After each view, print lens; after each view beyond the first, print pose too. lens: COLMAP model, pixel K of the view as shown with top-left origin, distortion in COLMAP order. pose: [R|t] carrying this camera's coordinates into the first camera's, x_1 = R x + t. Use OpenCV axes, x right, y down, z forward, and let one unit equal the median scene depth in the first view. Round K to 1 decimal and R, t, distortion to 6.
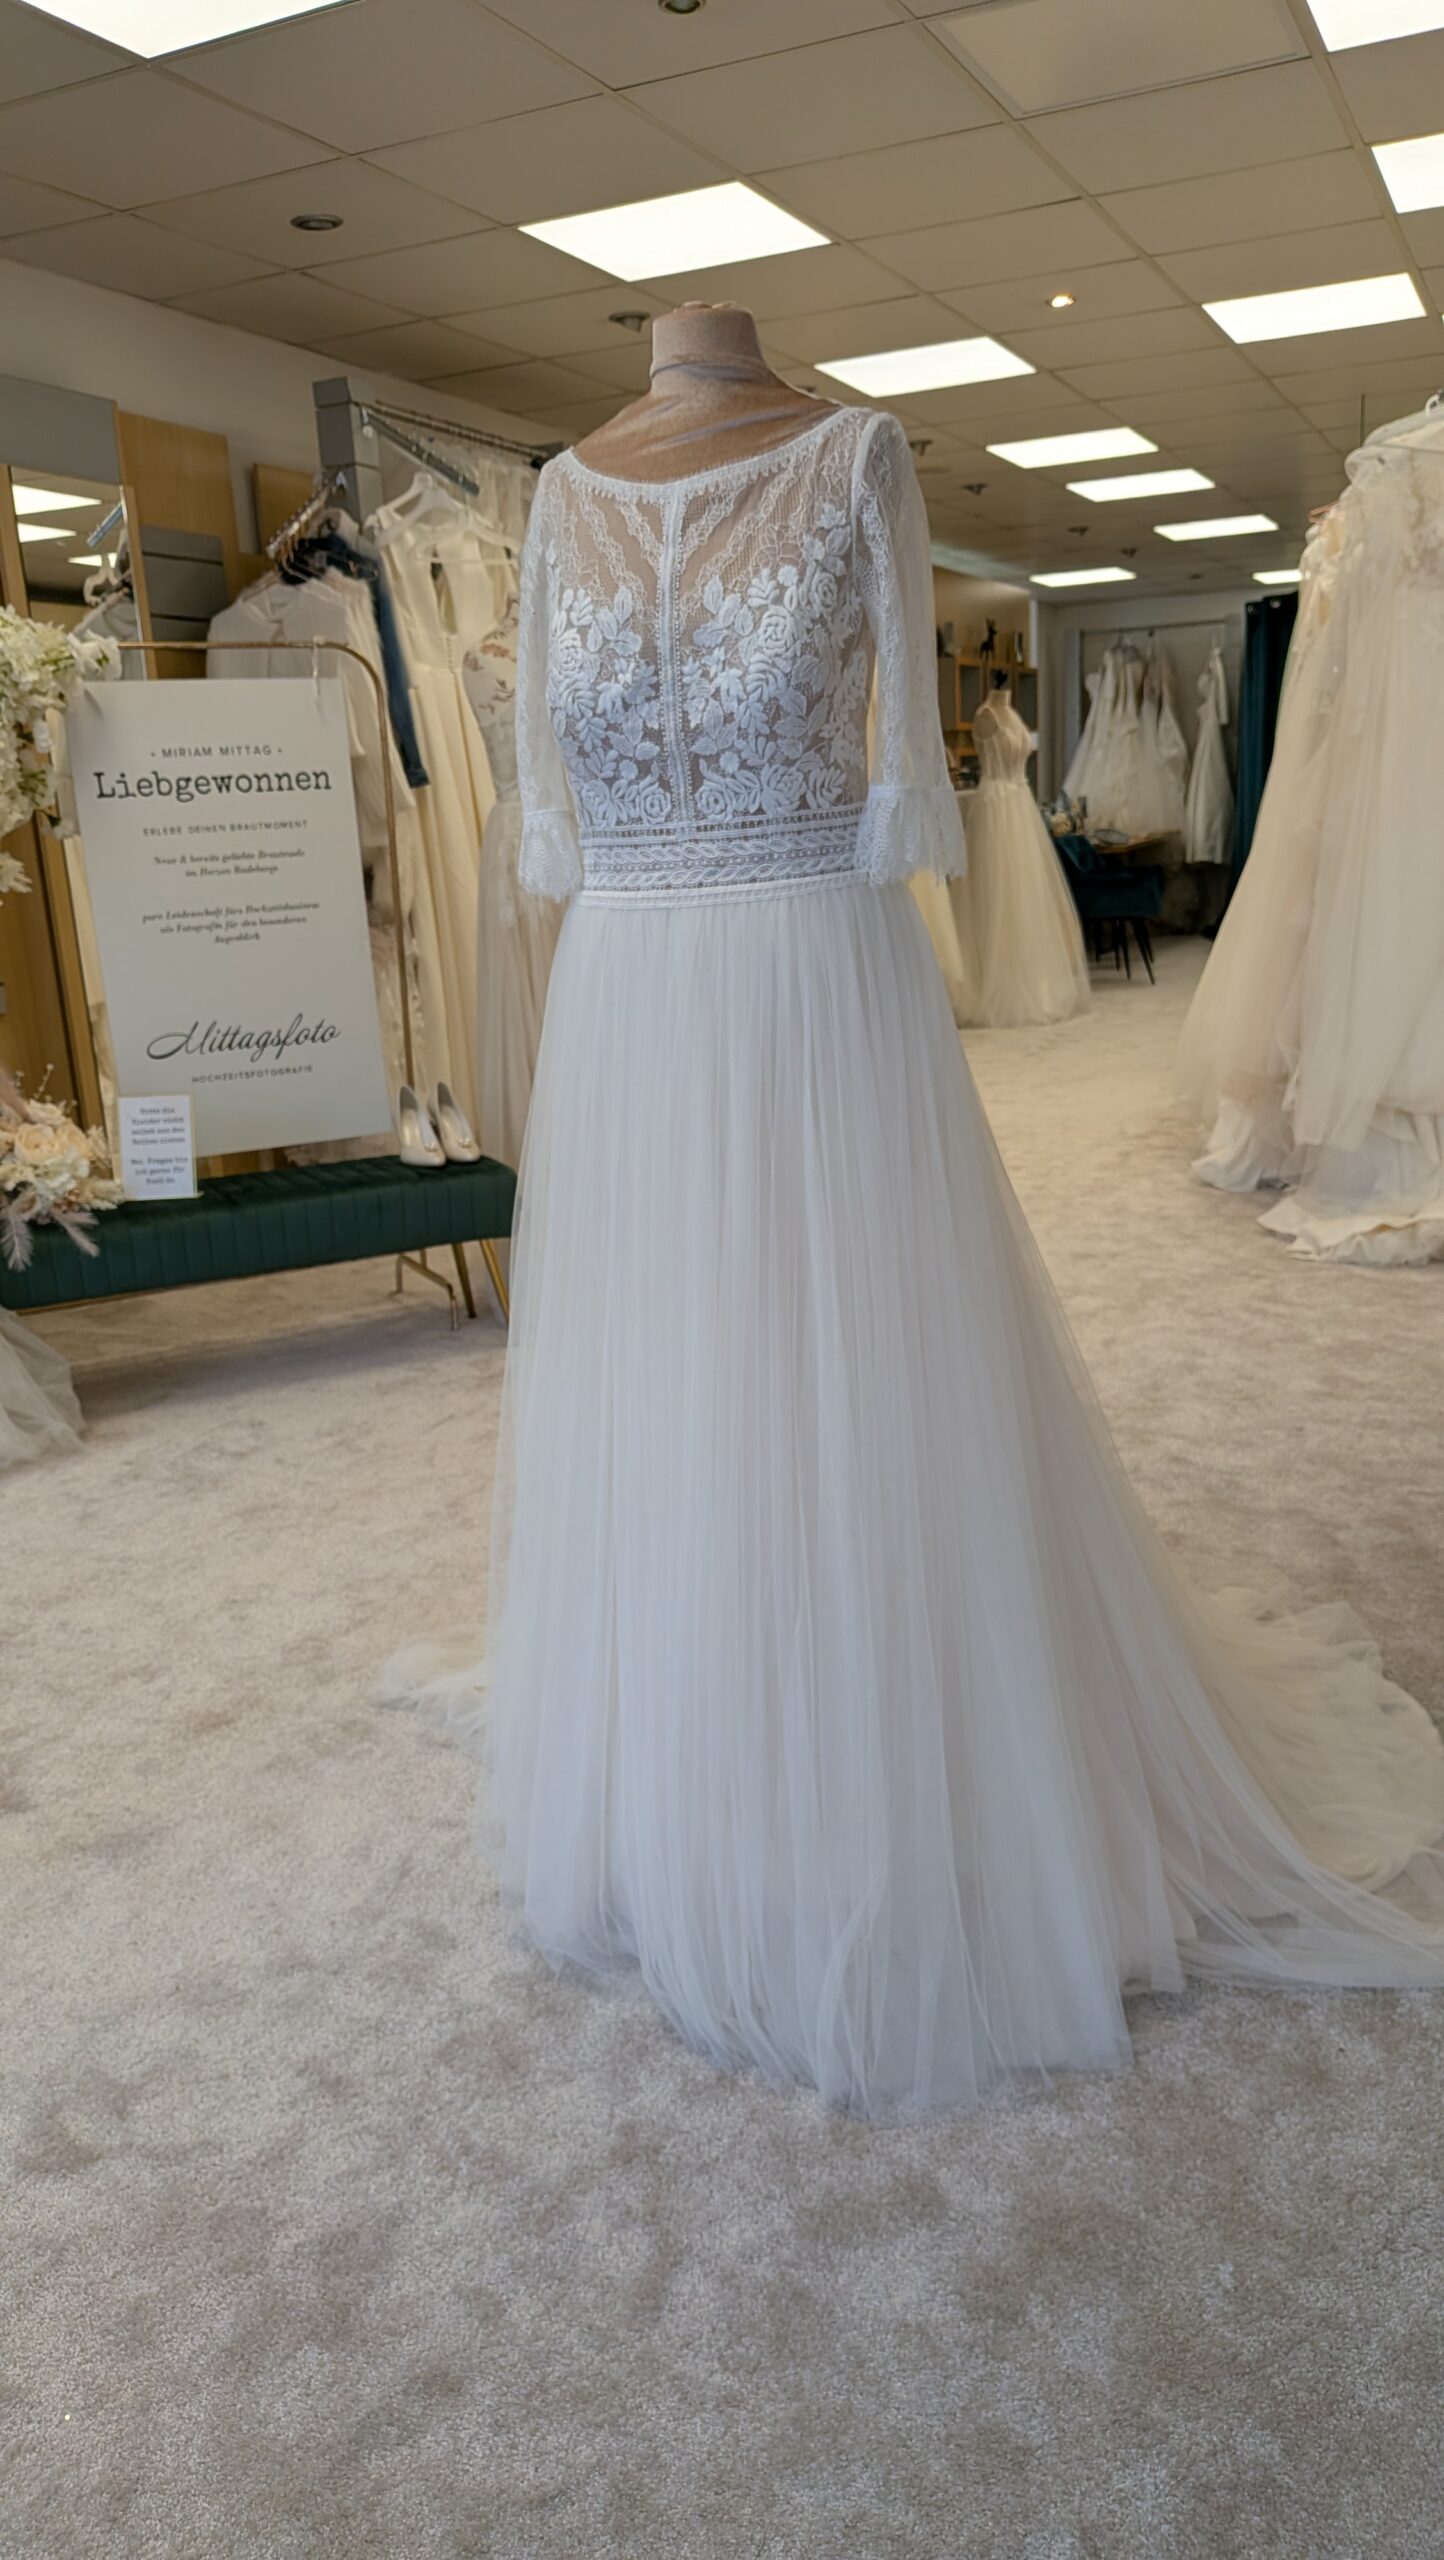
lens RADIAL K [[1857.1, 0, 708.0], [0, 1857.1, 1363.5], [0, 0, 1]] dist [0.053837, -0.118255]
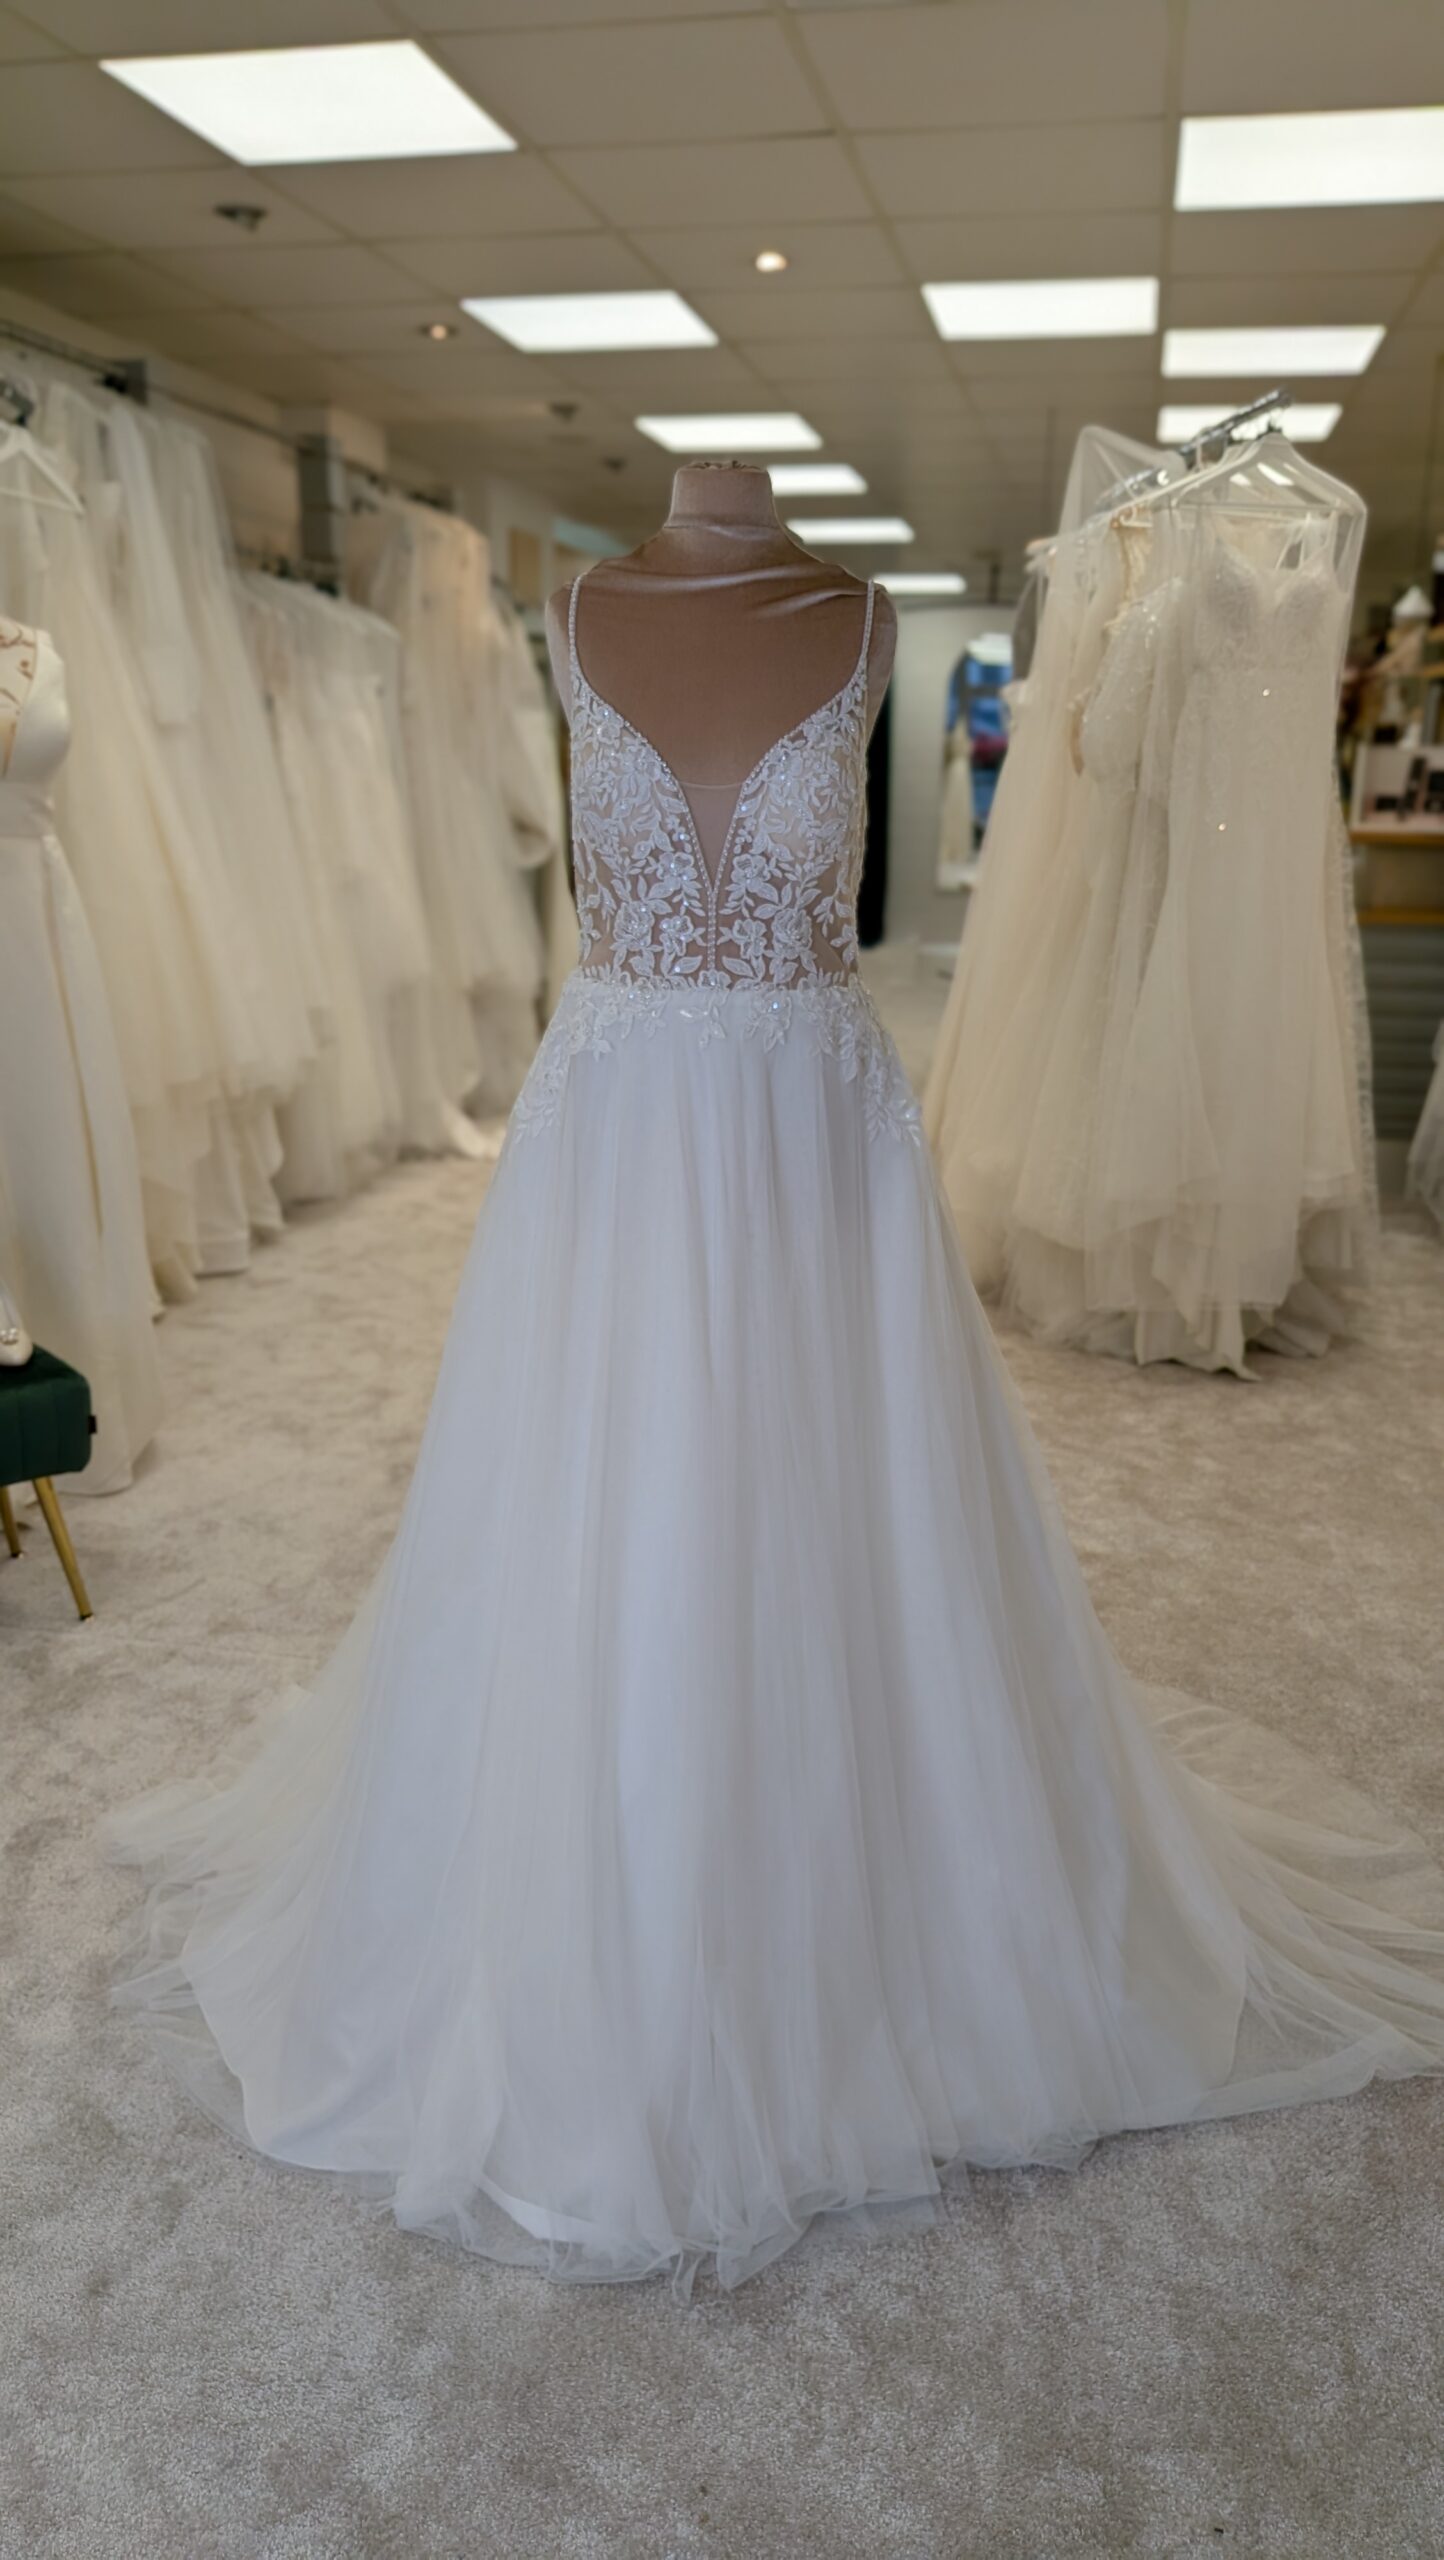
lens RADIAL K [[1861.8, 0, 716.6], [0, 1861.8, 1267.8], [0, 0, 1]] dist [0.054228, -0.110459]
pose [[0.971201, 0.006568, 0.238172, -0.040259], [-0.000877, 0.999712, -0.023992, -0.125170], [-0.238261, 0.023093, 0.970927, 0.254025]]
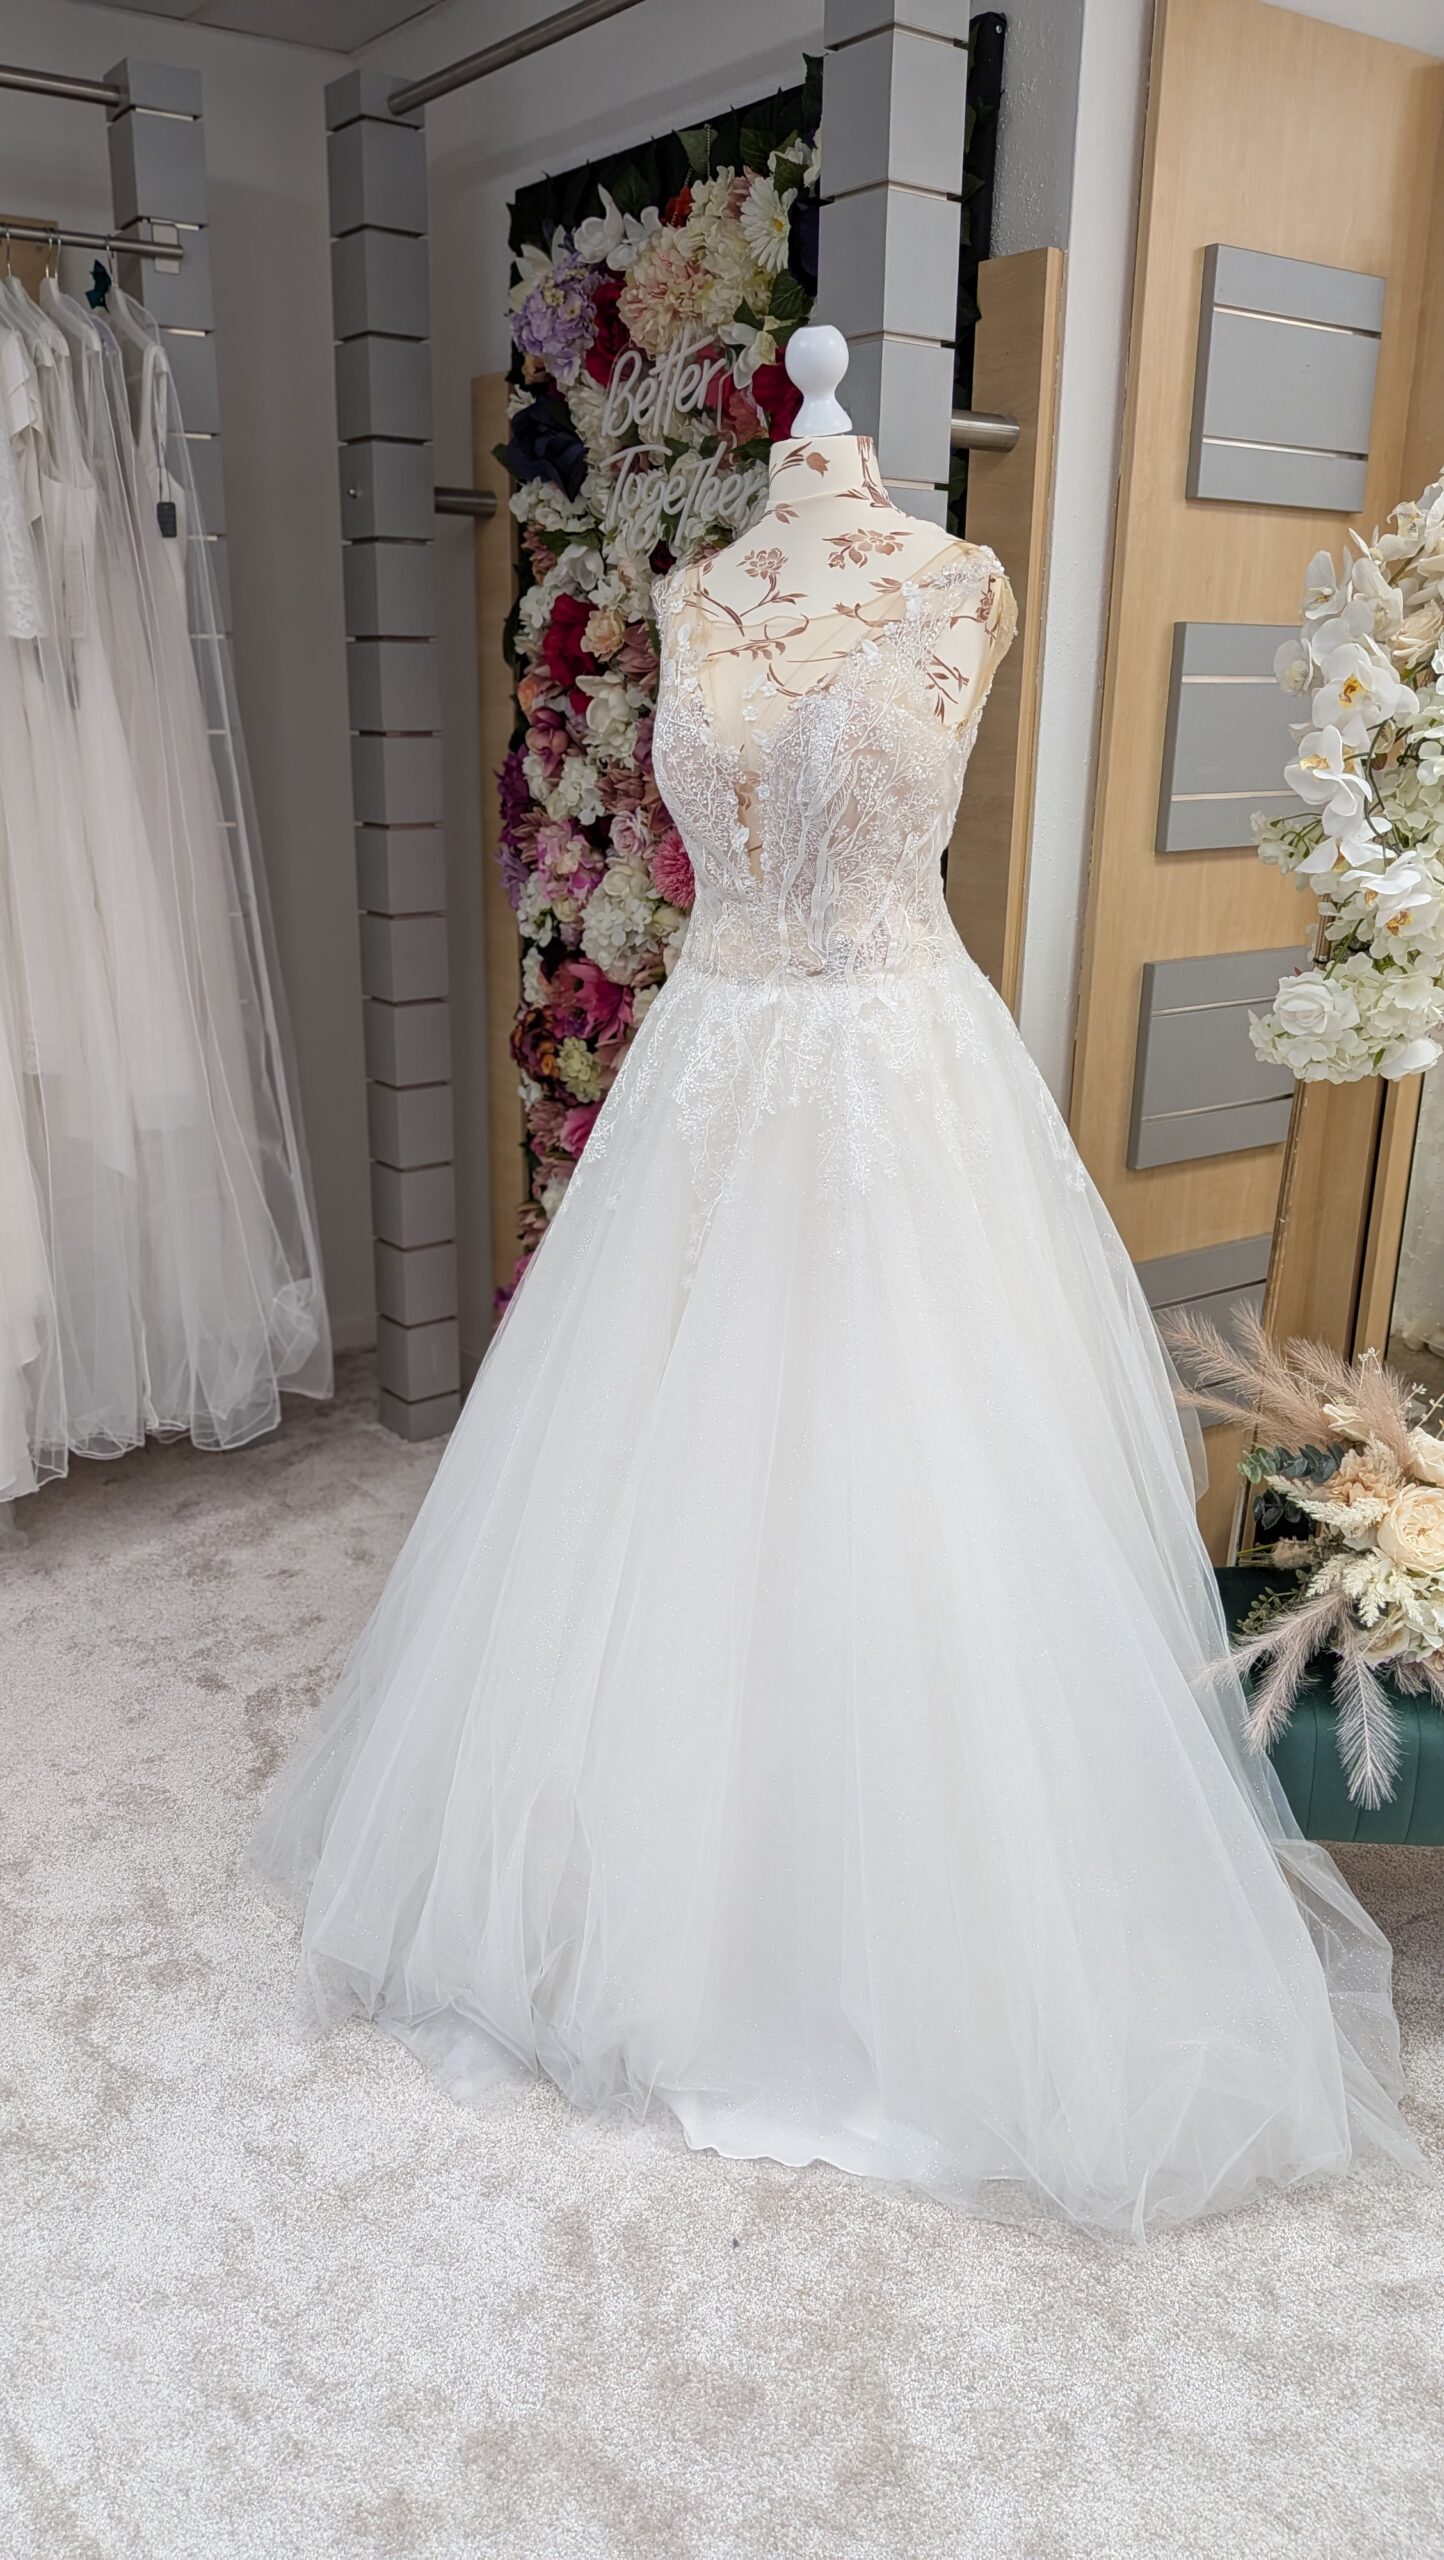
lens RADIAL K [[1828.1, 0, 707.6], [0, 1828.1, 1313.6], [0, 0, 1]] dist [0.046027, -0.086276]
pose [[0.864301, 0.216450, -0.454020, -0.275152], [-0.196283, 0.976245, 0.091759, -0.163038], [0.463095, 0.009809, 0.886254, 0.395576]]
